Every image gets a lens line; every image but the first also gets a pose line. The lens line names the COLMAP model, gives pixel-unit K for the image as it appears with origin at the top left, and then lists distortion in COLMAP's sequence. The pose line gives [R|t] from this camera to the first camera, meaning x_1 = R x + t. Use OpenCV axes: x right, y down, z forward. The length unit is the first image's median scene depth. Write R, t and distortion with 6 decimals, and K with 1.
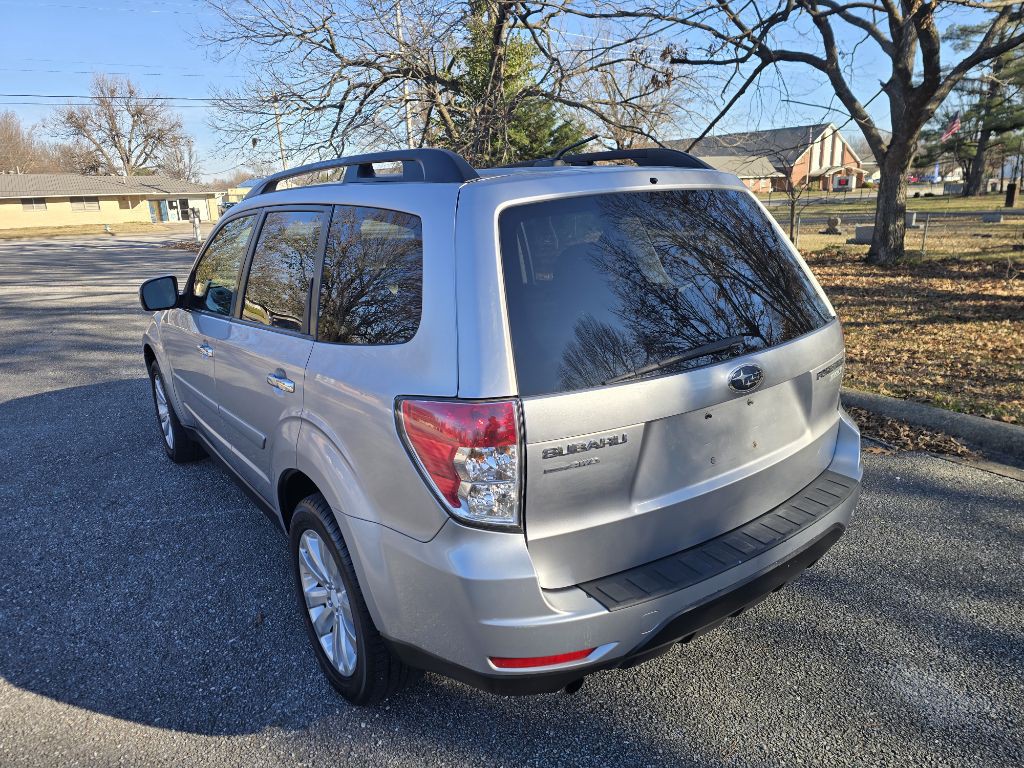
lens RADIAL K [[687.4, 0, 514.9], [0, 687.4, 384.8], [0, 0, 1]] dist [0.050086, -0.041638]
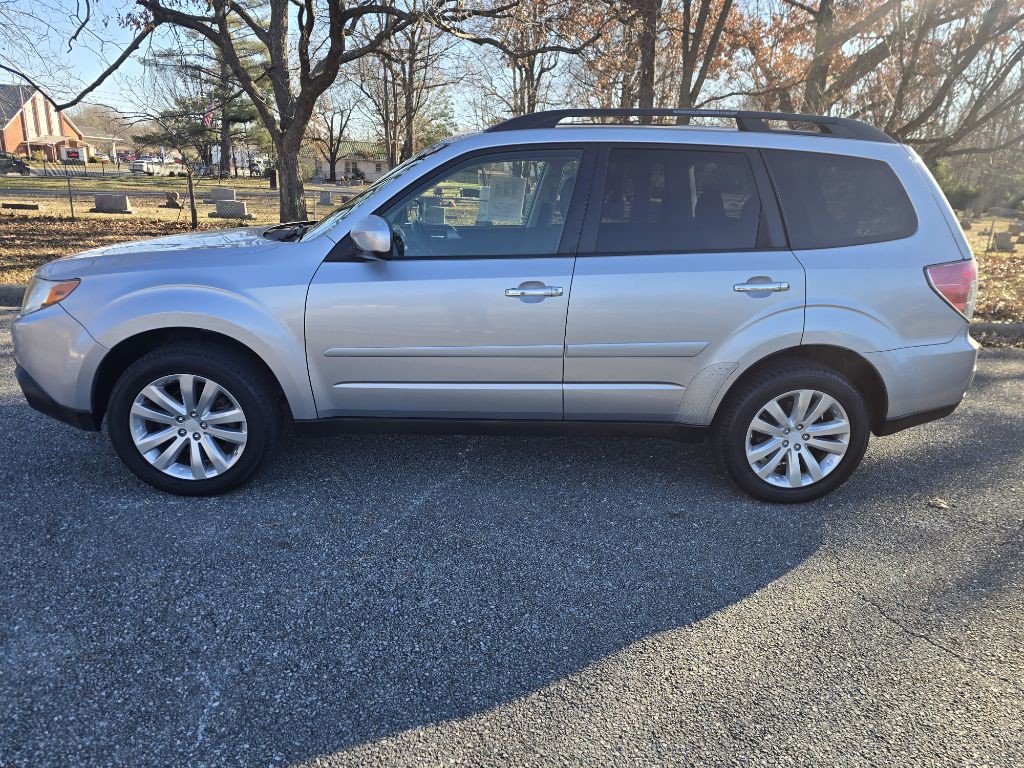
lens RADIAL K [[689.6, 0, 512.0], [0, 689.6, 384.0], [0, 0, 1]] dist [0.053538, -0.049124]
pose [[0.529424, -0.186398, 0.827627, -0.505230], [0.164544, 0.979600, 0.115368, -0.016038], [-0.832248, 0.075102, 0.549294, 0.205719]]
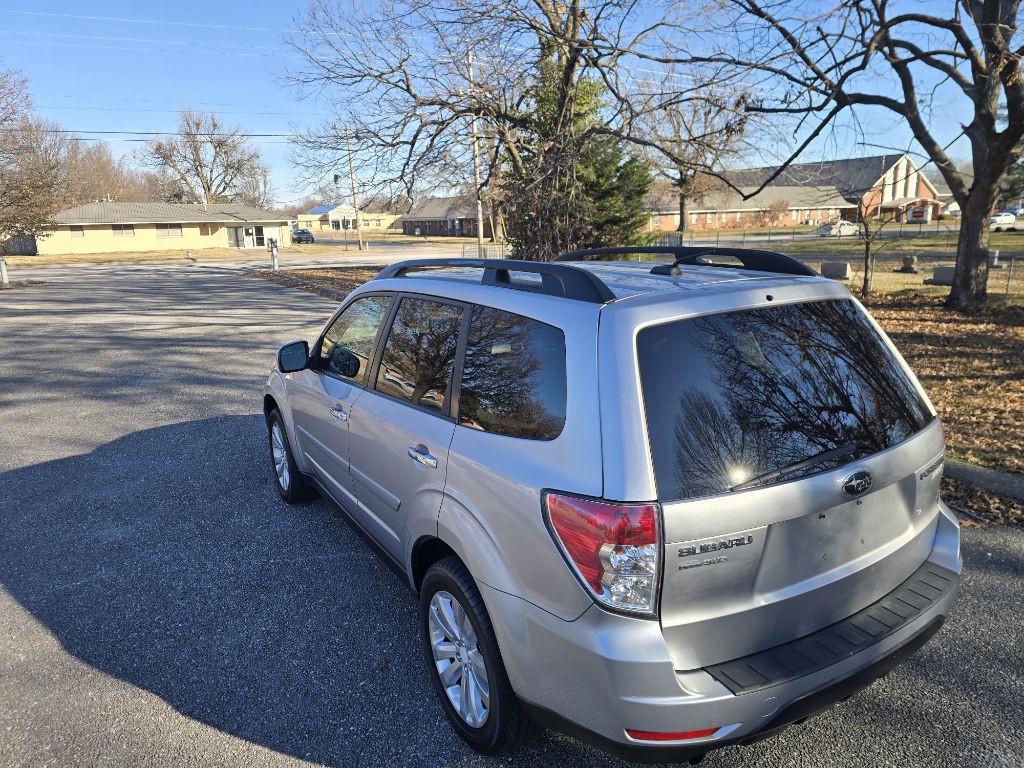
lens RADIAL K [[689.6, 0, 512.0], [0, 689.6, 384.0], [0, 0, 1]] dist [0.053538, -0.049124]
pose [[0.996221, 0.027517, -0.082380, -0.030582], [-0.030621, 0.998859, -0.036657, -0.026495], [0.081278, 0.039041, 0.995927, -0.037820]]
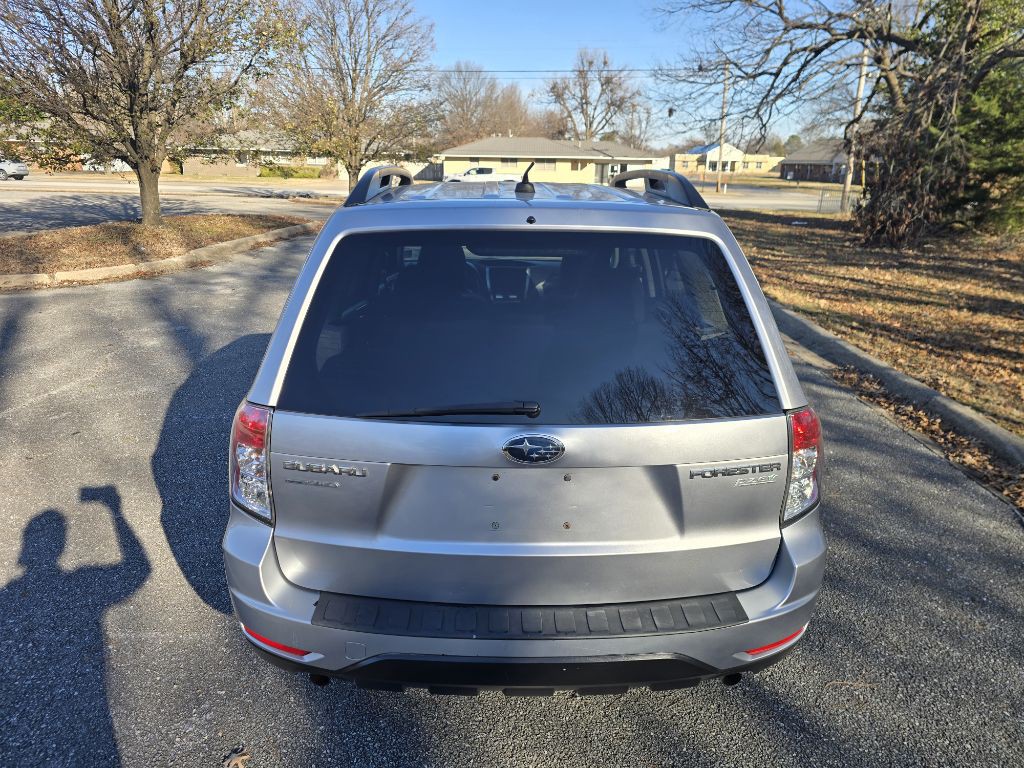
lens RADIAL K [[691.8, 0, 508.2], [0, 691.8, 385.1], [0, 0, 1]] dist [0.050338, -0.045879]
pose [[0.819786, 0.218788, -0.529228, 0.186103], [-0.196557, 0.975501, 0.098811, -0.042346], [0.537881, 0.023019, 0.842706, 0.050752]]
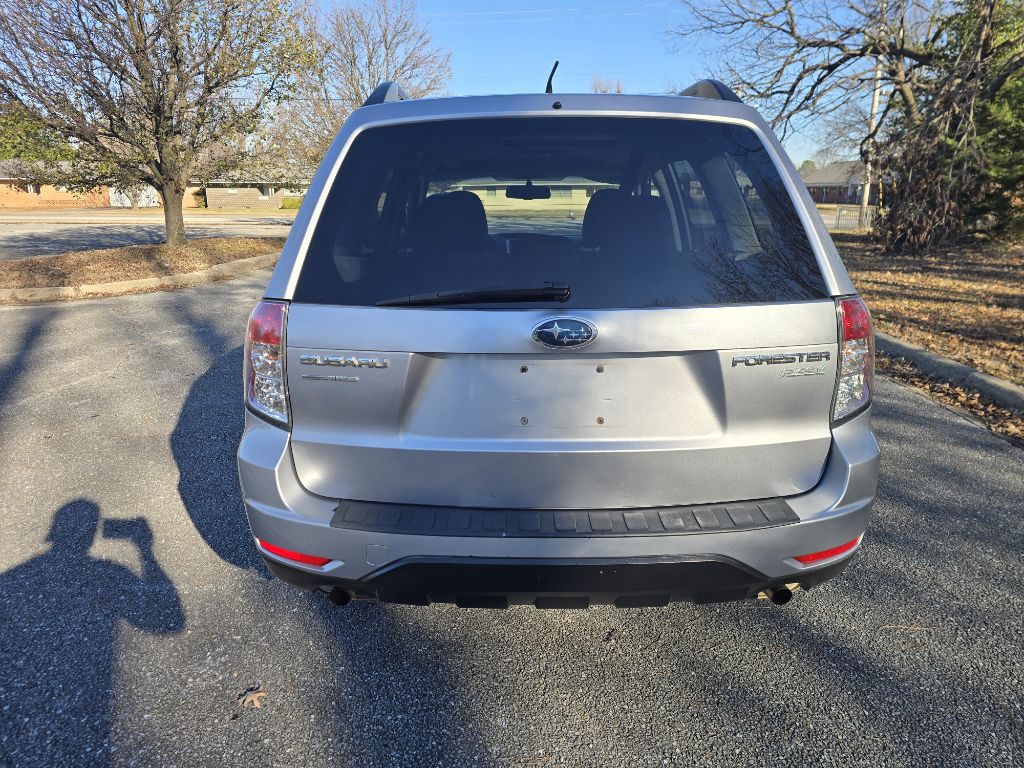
lens RADIAL K [[689.6, 0, 512.0], [0, 689.6, 384.0], [0, 0, 1]] dist [0.053538, -0.049124]
pose [[0.810444, 0.185591, -0.555641, 0.185215], [-0.181608, 0.981357, 0.062897, 0.002591], [0.556955, 0.049934, 0.829040, 0.062461]]
